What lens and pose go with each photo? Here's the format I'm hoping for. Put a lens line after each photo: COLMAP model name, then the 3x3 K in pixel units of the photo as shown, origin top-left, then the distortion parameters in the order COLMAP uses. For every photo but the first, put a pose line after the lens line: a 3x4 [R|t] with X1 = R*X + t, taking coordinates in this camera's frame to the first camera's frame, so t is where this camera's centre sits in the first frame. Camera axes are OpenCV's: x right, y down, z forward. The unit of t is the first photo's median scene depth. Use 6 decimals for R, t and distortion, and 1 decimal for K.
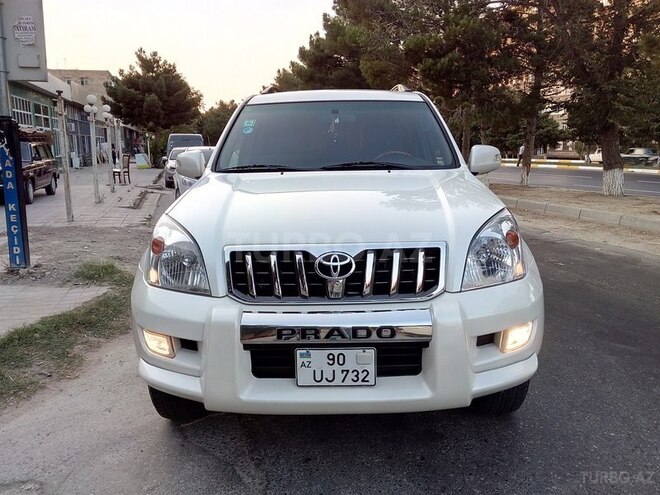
lens RADIAL K [[561.2, 0, 340.1], [0, 561.2, 246.7], [0, 0, 1]] dist [0.073710, -0.124852]
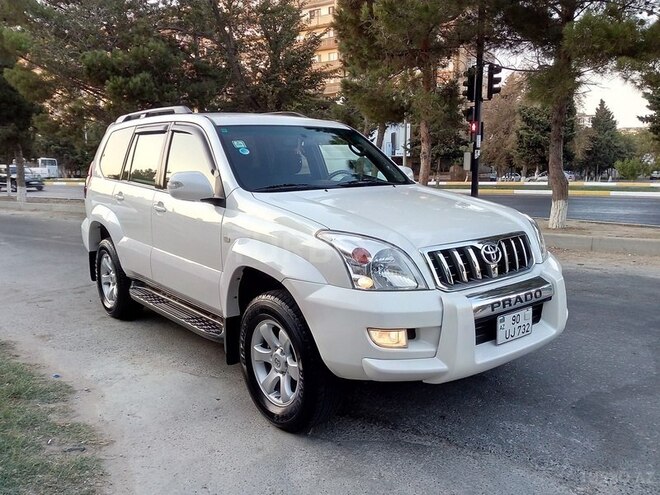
lens RADIAL K [[561.2, 0, 340.1], [0, 561.2, 246.7], [0, 0, 1]] dist [0.073710, -0.124852]
pose [[0.764281, -0.097104, 0.637531, -1.138517], [0.119111, 0.992845, 0.008431, -0.037264], [-0.633788, 0.069493, 0.770379, 0.185251]]
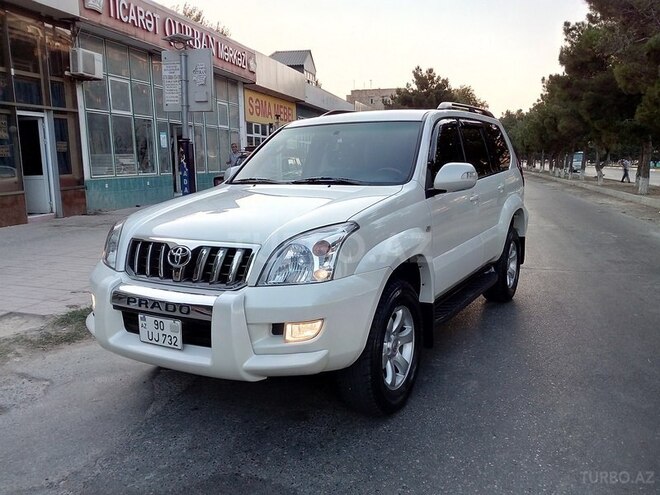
lens RADIAL K [[561.2, 0, 340.1], [0, 561.2, 246.7], [0, 0, 1]] dist [0.073710, -0.124852]
pose [[0.870057, 0.077026, -0.486896, 0.954553], [-0.085331, 0.996339, 0.005136, -0.027412], [0.485509, 0.037079, 0.873445, 0.028297]]
